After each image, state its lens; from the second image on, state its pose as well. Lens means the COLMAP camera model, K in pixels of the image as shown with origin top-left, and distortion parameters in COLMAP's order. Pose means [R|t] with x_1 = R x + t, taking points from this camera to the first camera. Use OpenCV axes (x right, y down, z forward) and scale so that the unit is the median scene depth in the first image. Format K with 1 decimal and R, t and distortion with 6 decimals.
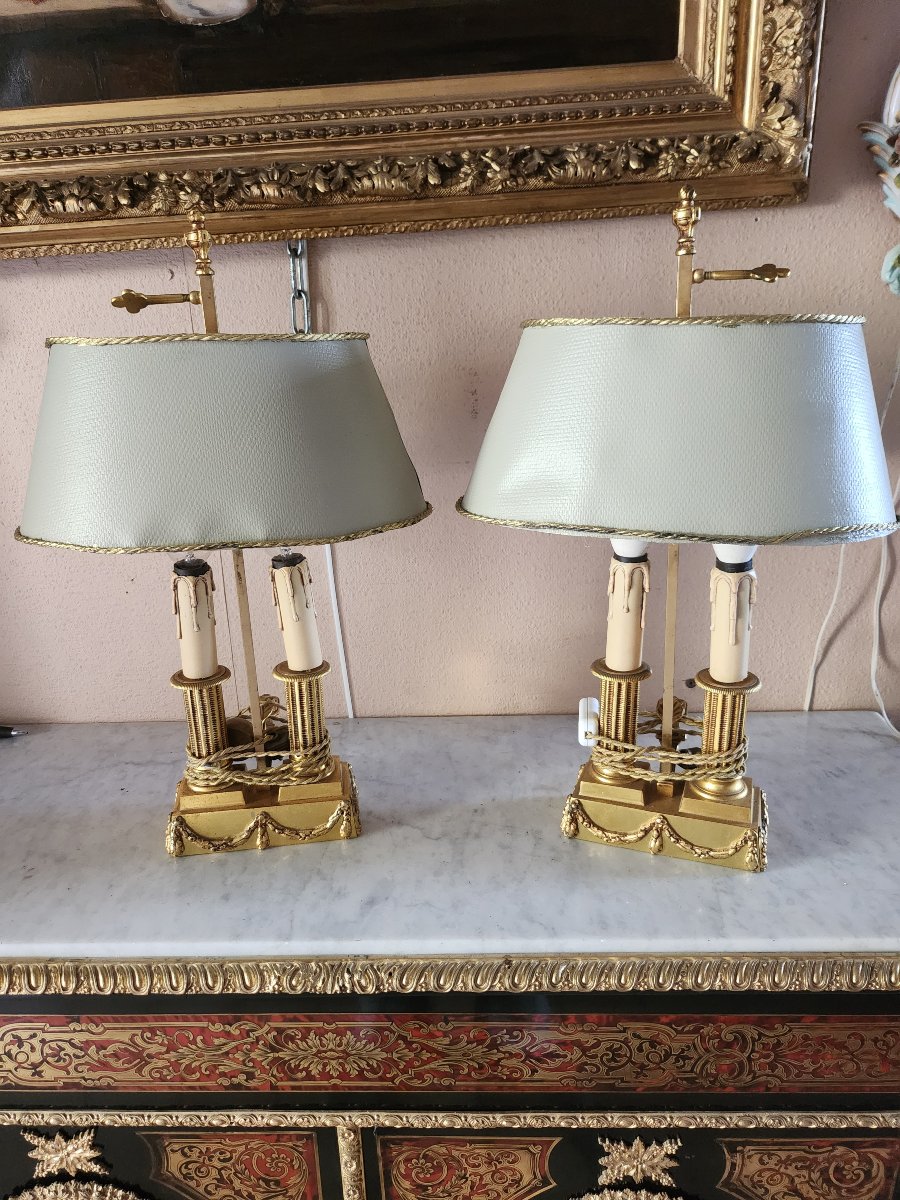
lens RADIAL K [[843.0, 0, 448.6], [0, 843.0, 633.6], [0, 0, 1]] dist [0.052154, 0.000419]
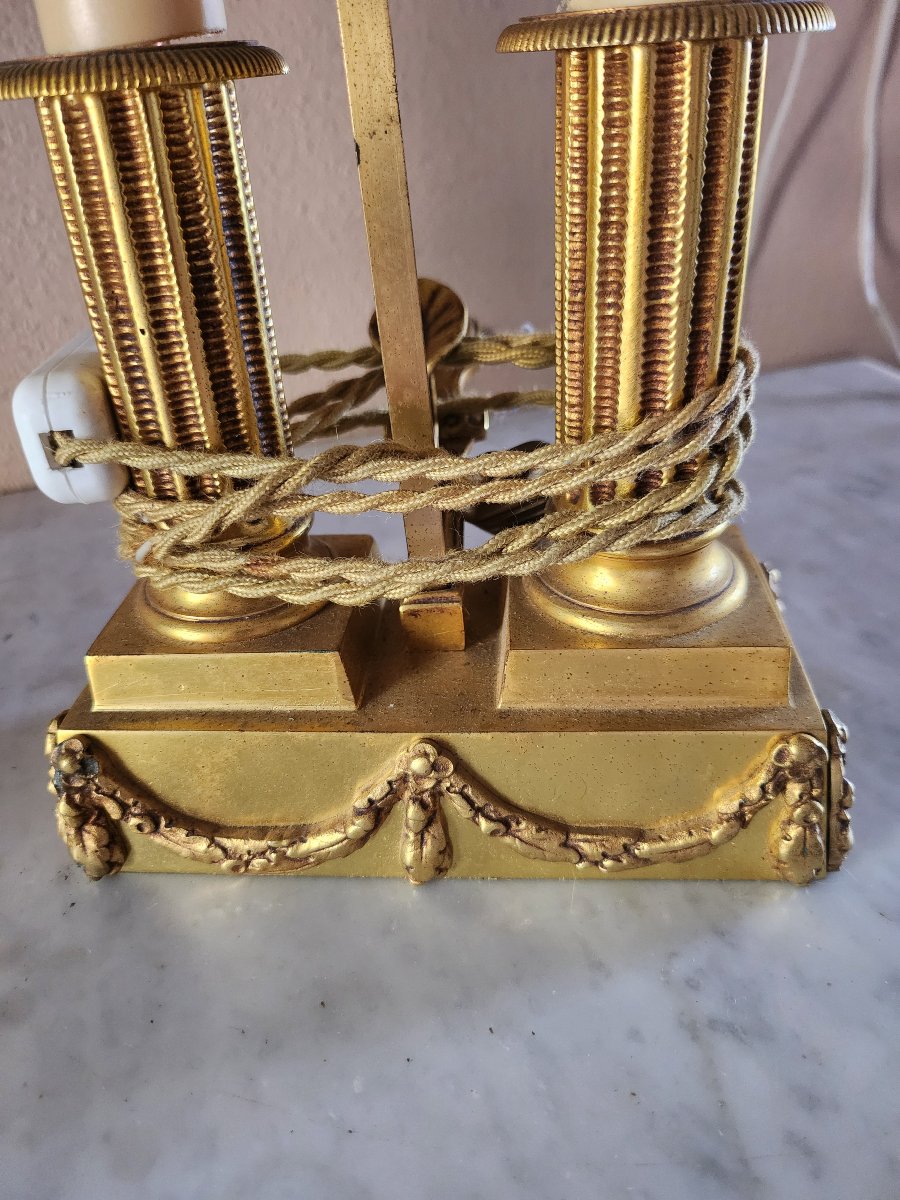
lens RADIAL K [[838.5, 0, 450.0], [0, 838.5, 600.0], [0, 0, 1]] dist [-0.001044, -0.000376]
pose [[0.958951, -0.173014, 0.224677, 0.210334], [0.130223, 0.972504, 0.193073, 0.132339], [-0.251903, -0.155889, 0.955114, 0.779354]]
